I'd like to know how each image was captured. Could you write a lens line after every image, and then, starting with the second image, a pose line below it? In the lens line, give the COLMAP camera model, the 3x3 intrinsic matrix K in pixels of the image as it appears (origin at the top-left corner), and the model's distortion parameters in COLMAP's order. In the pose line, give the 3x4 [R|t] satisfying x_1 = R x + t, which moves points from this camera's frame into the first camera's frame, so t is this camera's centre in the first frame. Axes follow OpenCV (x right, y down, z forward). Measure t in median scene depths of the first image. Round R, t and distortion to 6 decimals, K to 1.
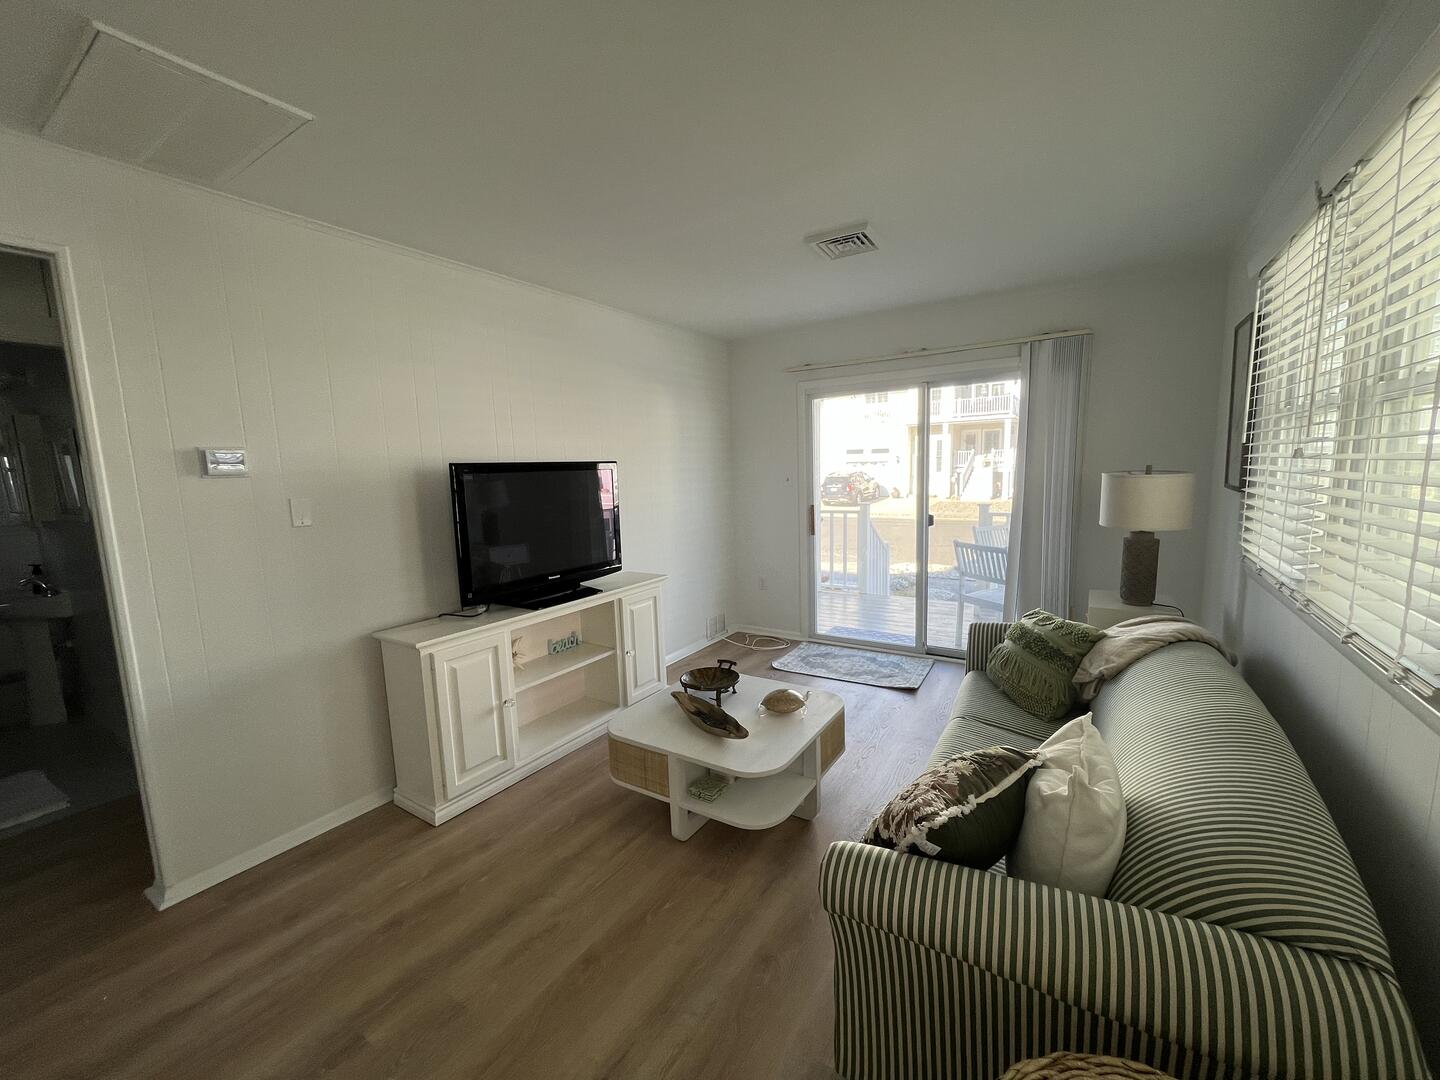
lens RADIAL K [[582.8, 0, 721.5], [0, 582.8, 541.6], [0, 0, 1]] dist [-0.001757, -0.000249]
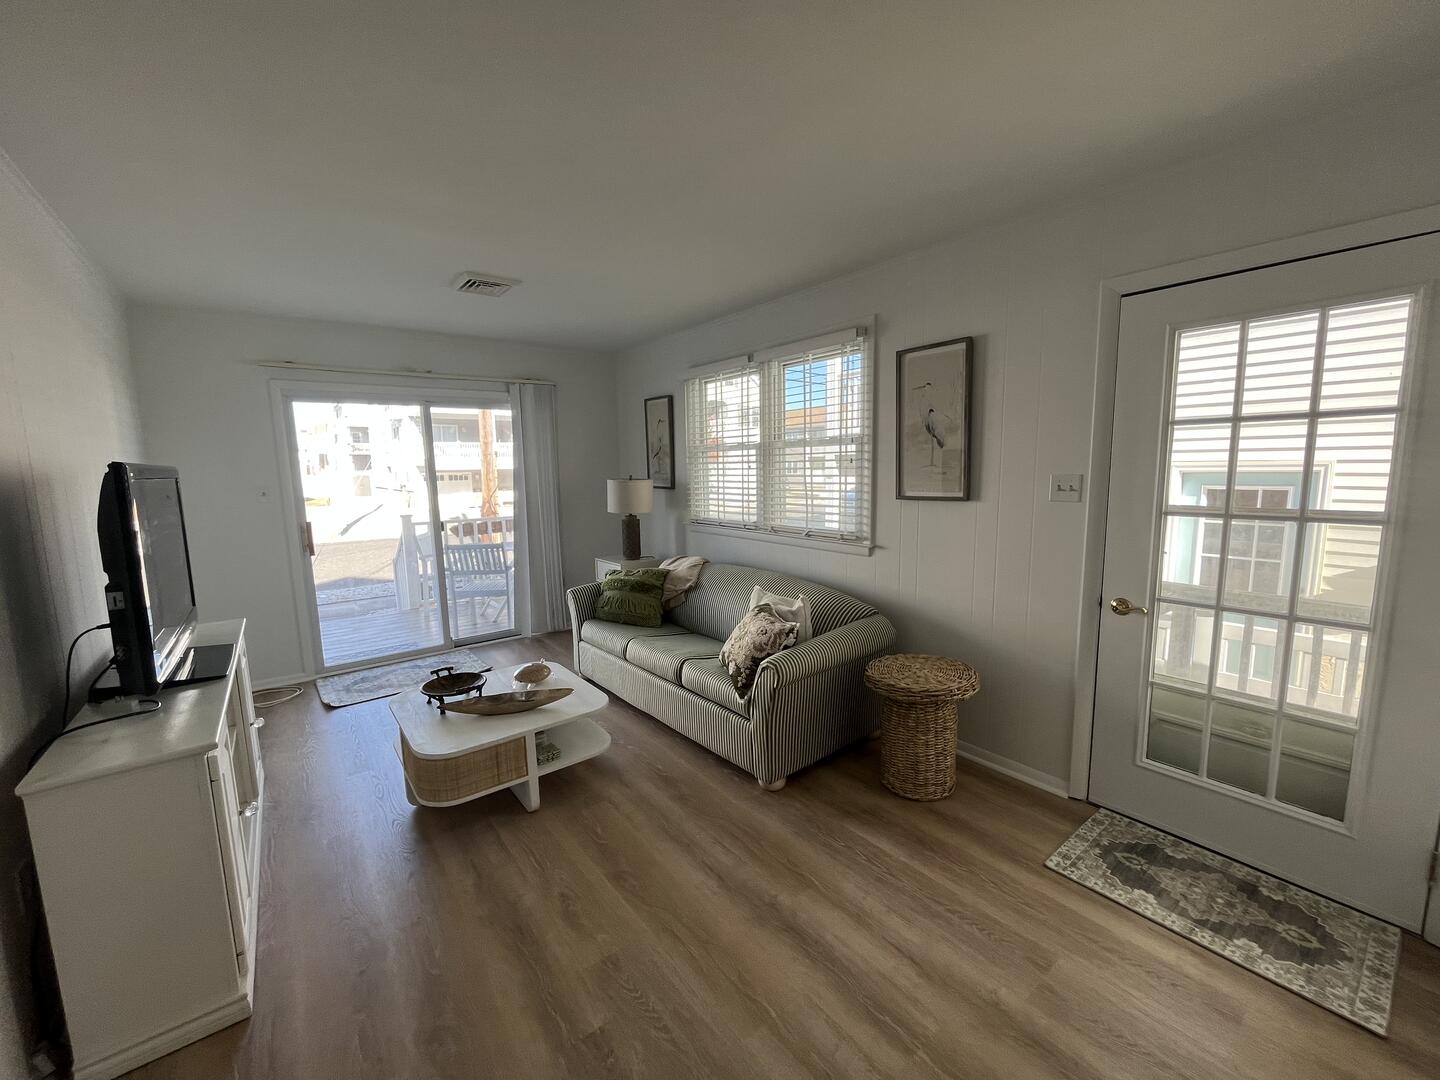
lens RADIAL K [[582.8, 0, 721.5], [0, 582.8, 541.6], [0, 0, 1]] dist [-0.001757, -0.000249]
pose [[0.333366, -0.098827, 0.937603, -0.575099], [0.131105, 0.989688, 0.057702, -0.003535], [-0.933637, 0.103688, 0.342885, 0.149982]]
